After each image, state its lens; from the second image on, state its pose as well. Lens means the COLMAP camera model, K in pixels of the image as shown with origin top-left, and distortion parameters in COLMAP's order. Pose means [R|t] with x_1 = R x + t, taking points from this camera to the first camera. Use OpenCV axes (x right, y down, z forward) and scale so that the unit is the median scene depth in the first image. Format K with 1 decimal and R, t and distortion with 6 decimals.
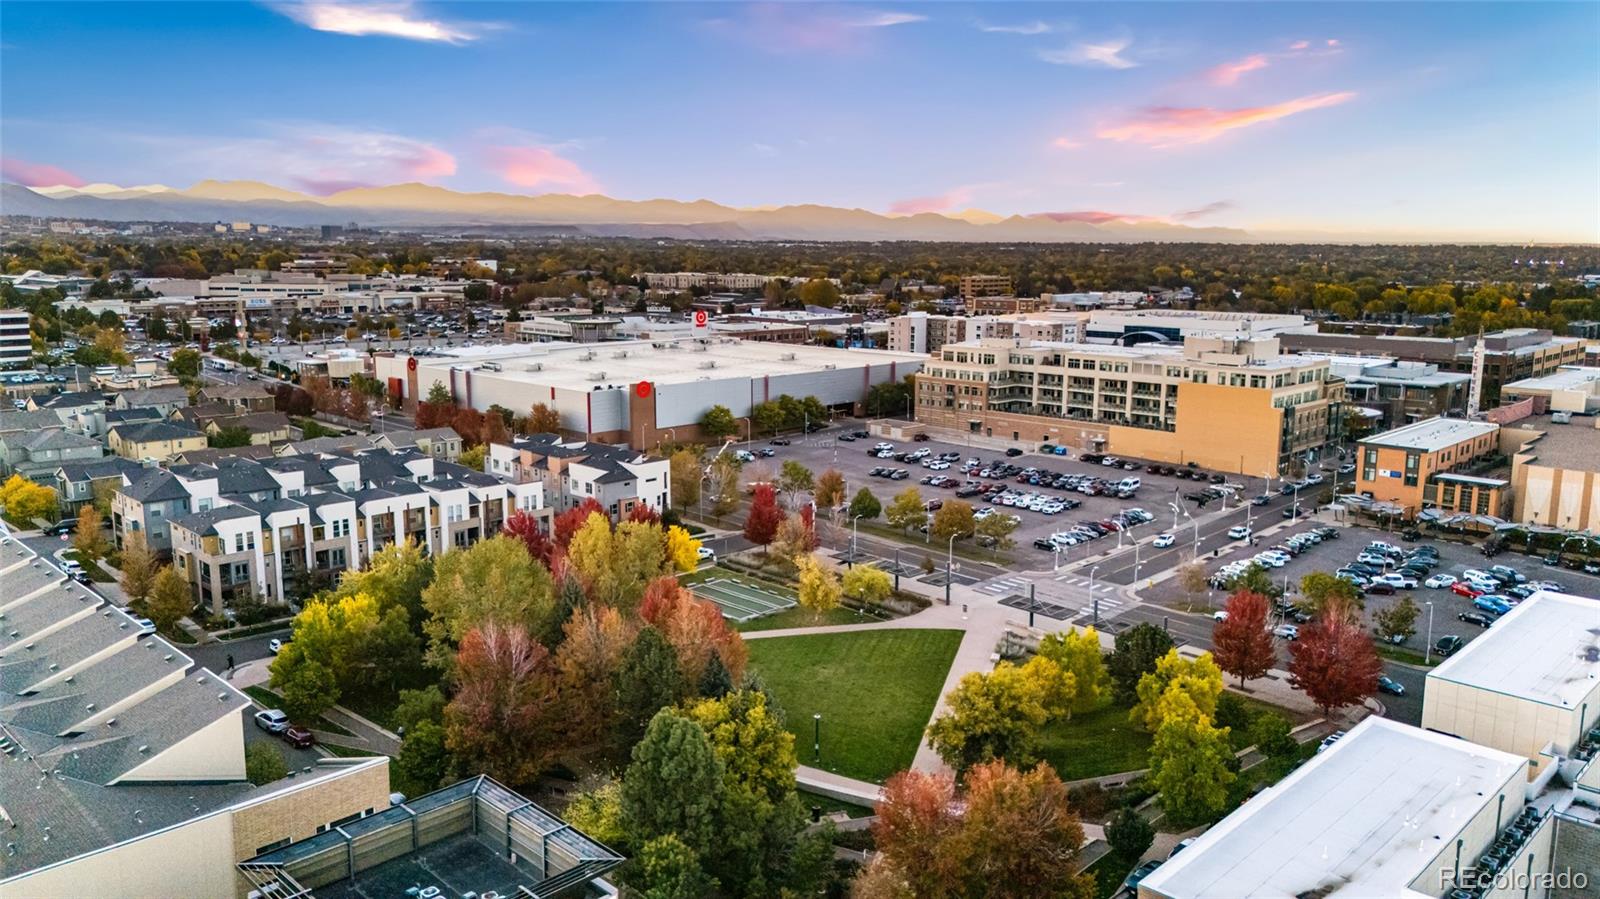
lens RADIAL K [[1158.4, 0, 783.8], [0, 1158.4, 417.7], [0, 0, 1]] dist [0.071353, -0.033228]
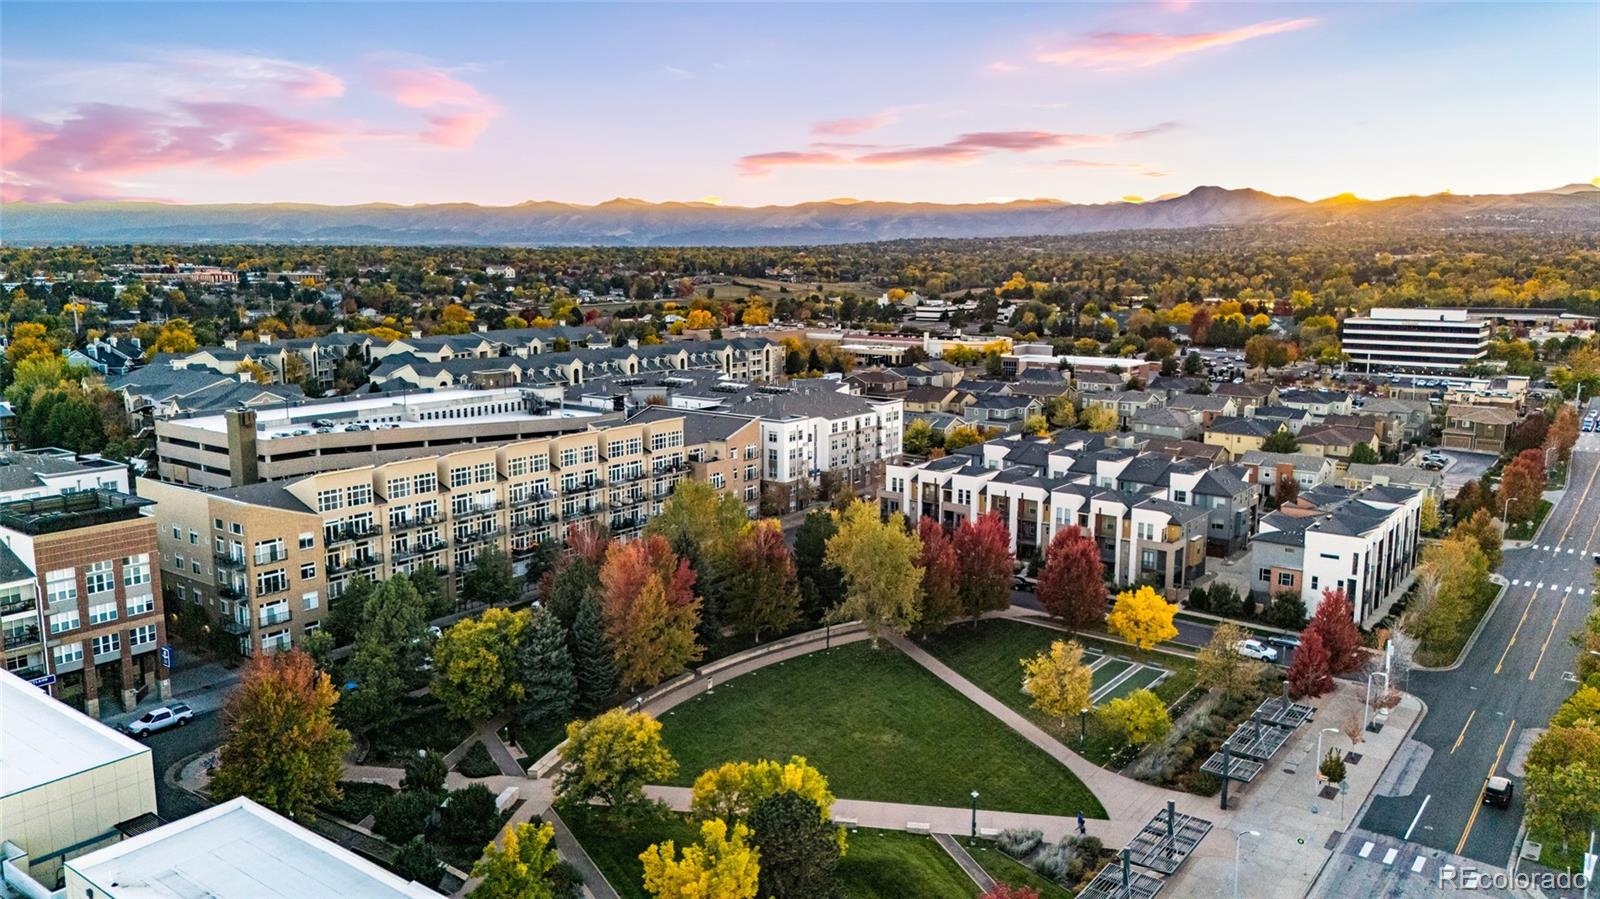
lens RADIAL K [[1158.4, 0, 799.3], [0, 1158.4, 455.9], [0, 0, 1]] dist [0.071353, -0.033228]
pose [[0.163605, 0.169291, -0.971892, 0.586019], [-0.151119, 0.977840, 0.144888, -0.072161], [0.974883, 0.123167, 0.185562, 0.529896]]
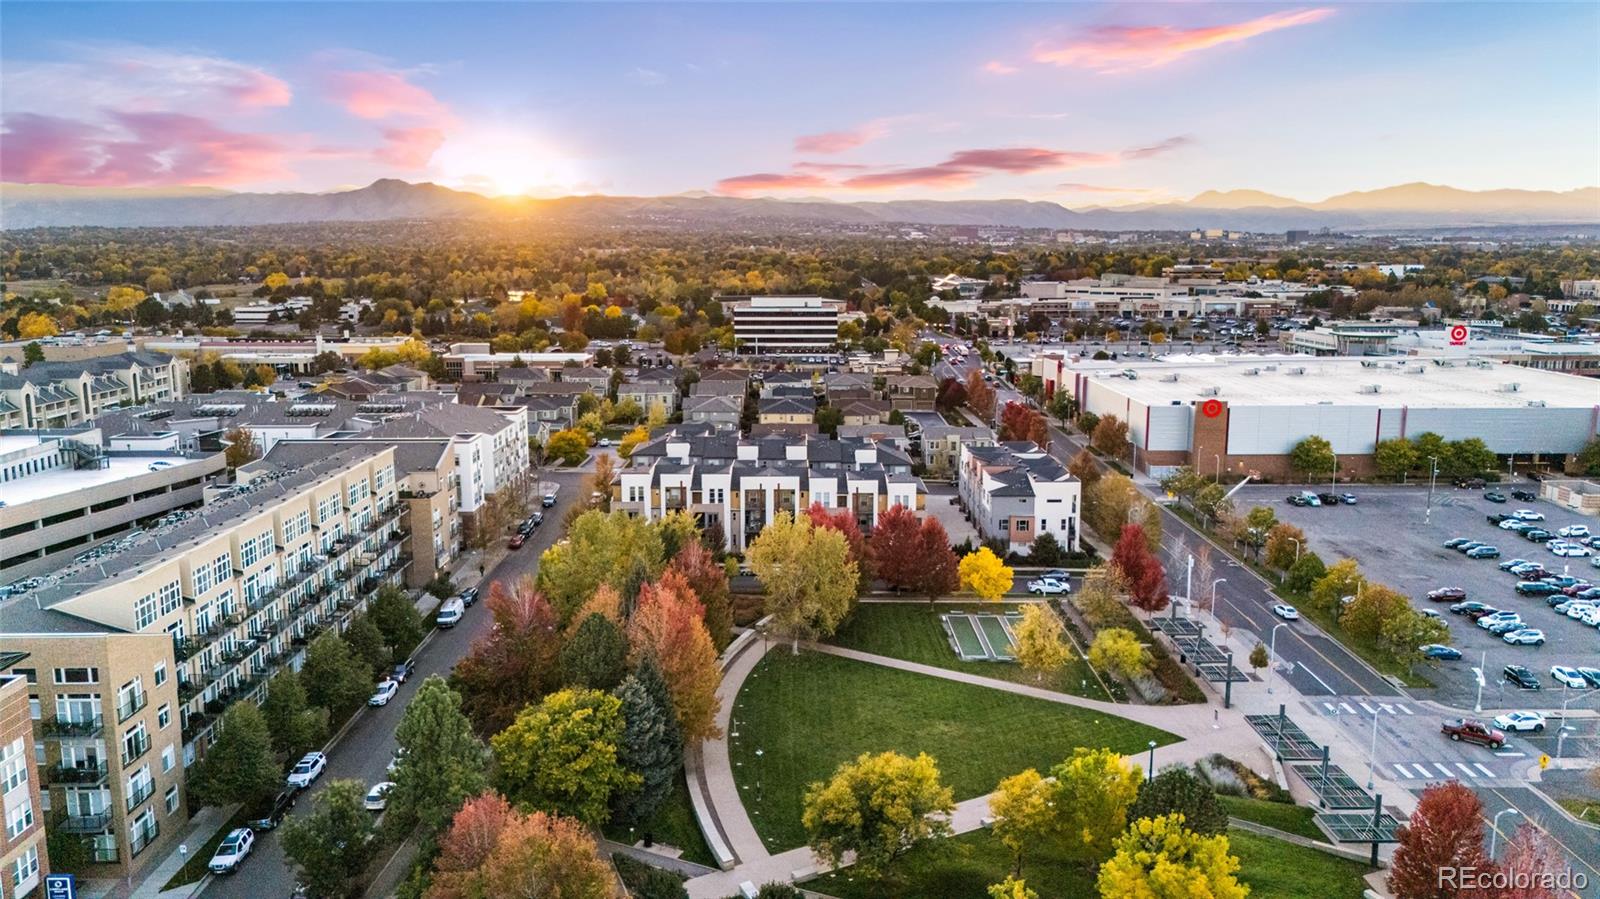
lens RADIAL K [[1158.4, 0, 805.1], [0, 1158.4, 452.0], [0, 0, 1]] dist [0.071353, -0.033228]
pose [[0.725479, 0.117125, -0.678205, 0.375132], [-0.100924, 0.992865, 0.063508, -0.023984], [0.680804, 0.022373, 0.732123, 0.197104]]
